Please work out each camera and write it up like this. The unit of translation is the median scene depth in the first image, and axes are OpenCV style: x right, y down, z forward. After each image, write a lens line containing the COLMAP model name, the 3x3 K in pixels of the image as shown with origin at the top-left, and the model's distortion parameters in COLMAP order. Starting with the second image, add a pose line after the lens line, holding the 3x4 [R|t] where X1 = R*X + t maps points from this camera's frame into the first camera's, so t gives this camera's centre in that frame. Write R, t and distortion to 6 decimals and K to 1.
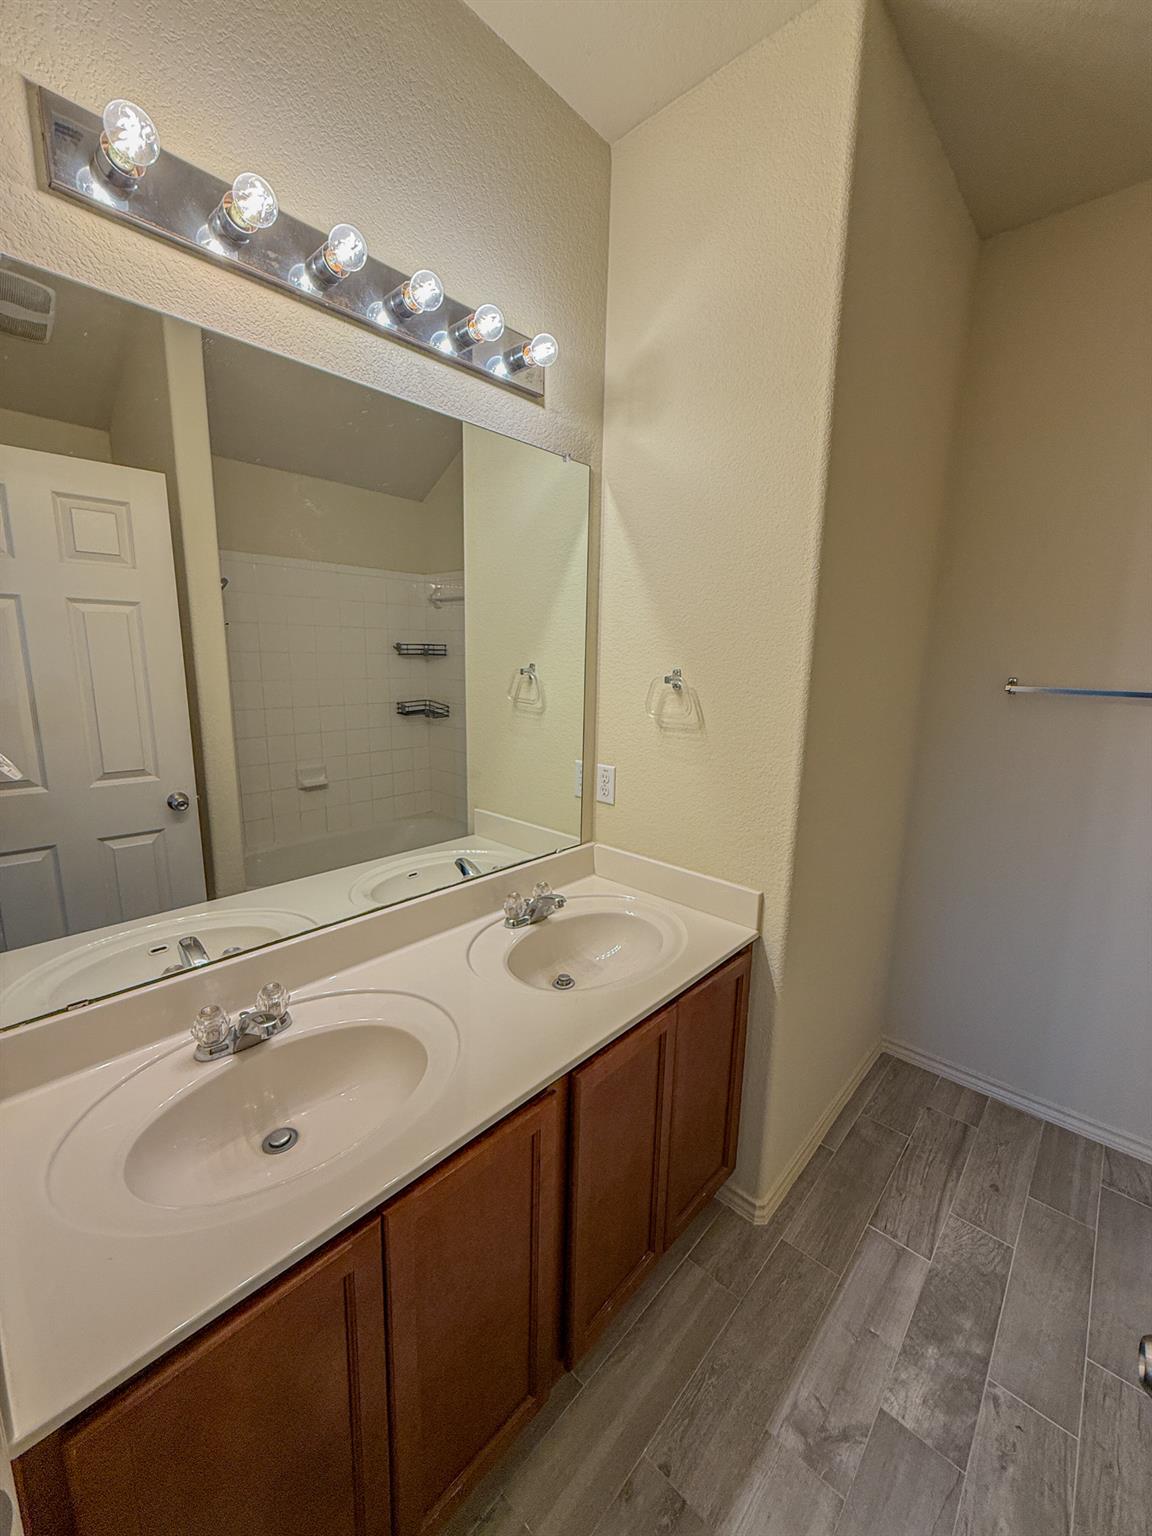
lens RADIAL K [[618.0, 0, 576.8], [0, 618.0, 772.6], [0, 0, 1]] dist [0.001103, -0.000017]
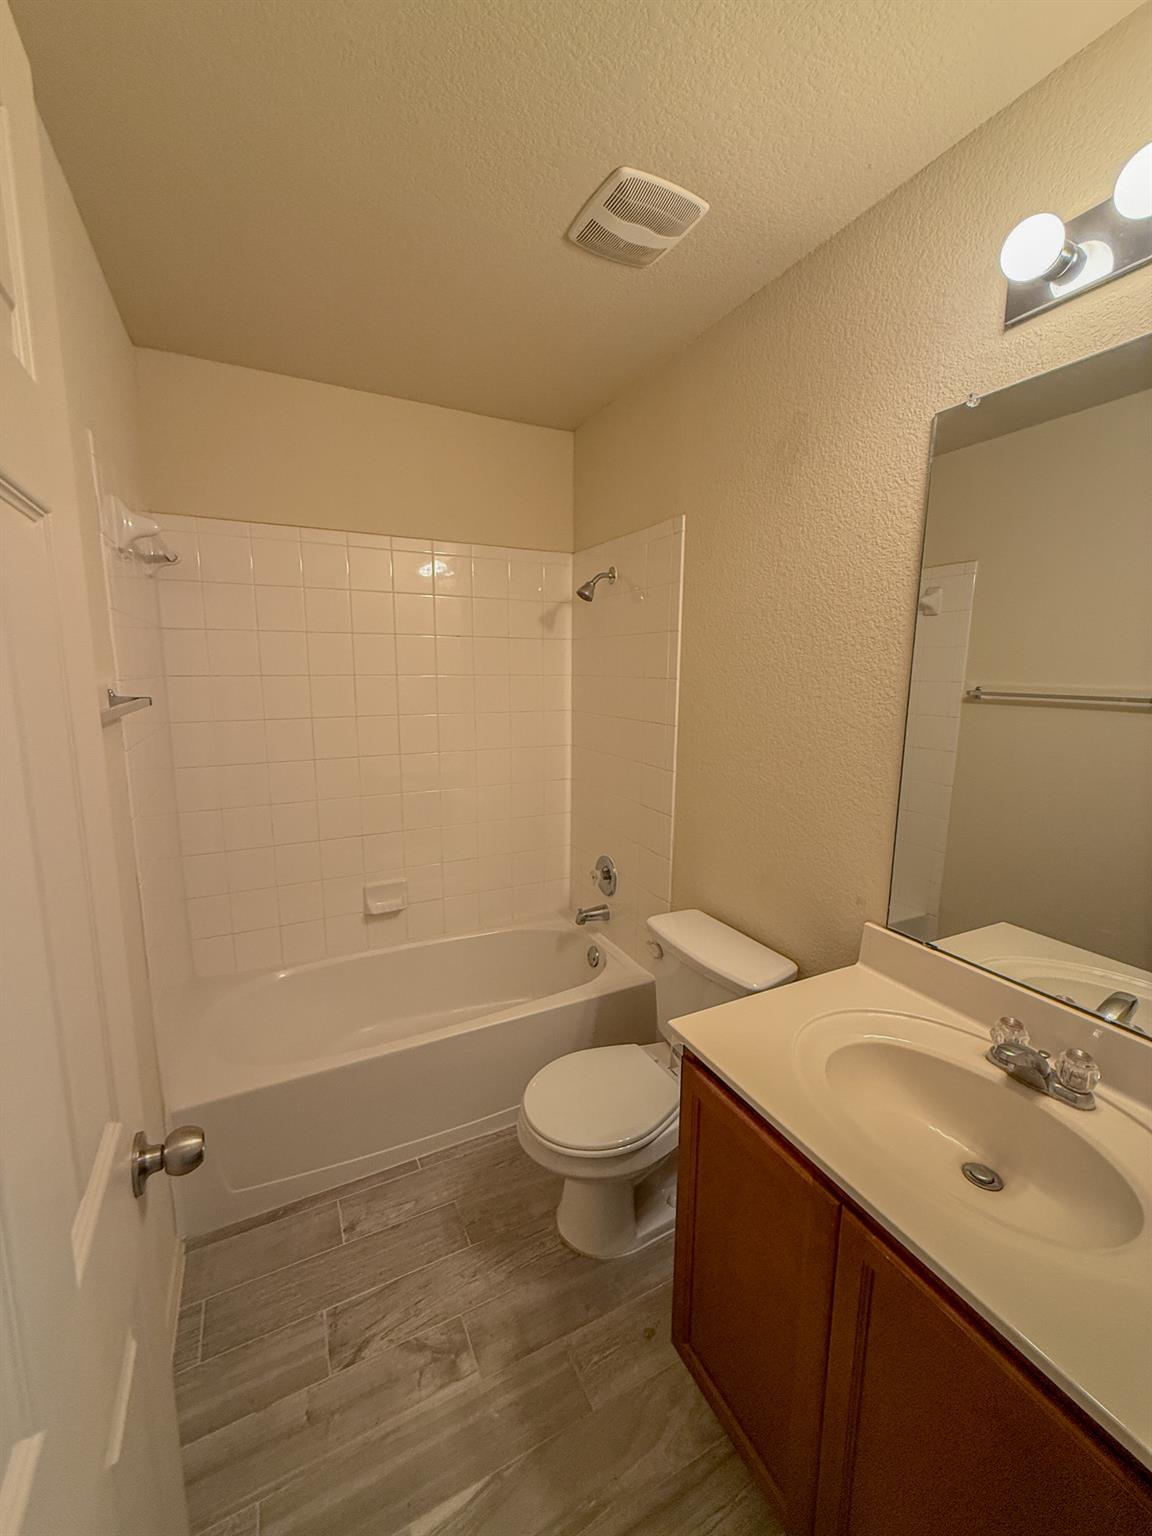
lens RADIAL K [[618.0, 0, 577.5], [0, 618.0, 765.7], [0, 0, 1]] dist [0.001103, -0.000017]
pose [[-0.355846, 0.140453, -0.923930, 0.561554], [-0.173270, 0.961585, 0.212911, -0.119273], [0.918341, 0.235853, -0.317840, 0.584744]]
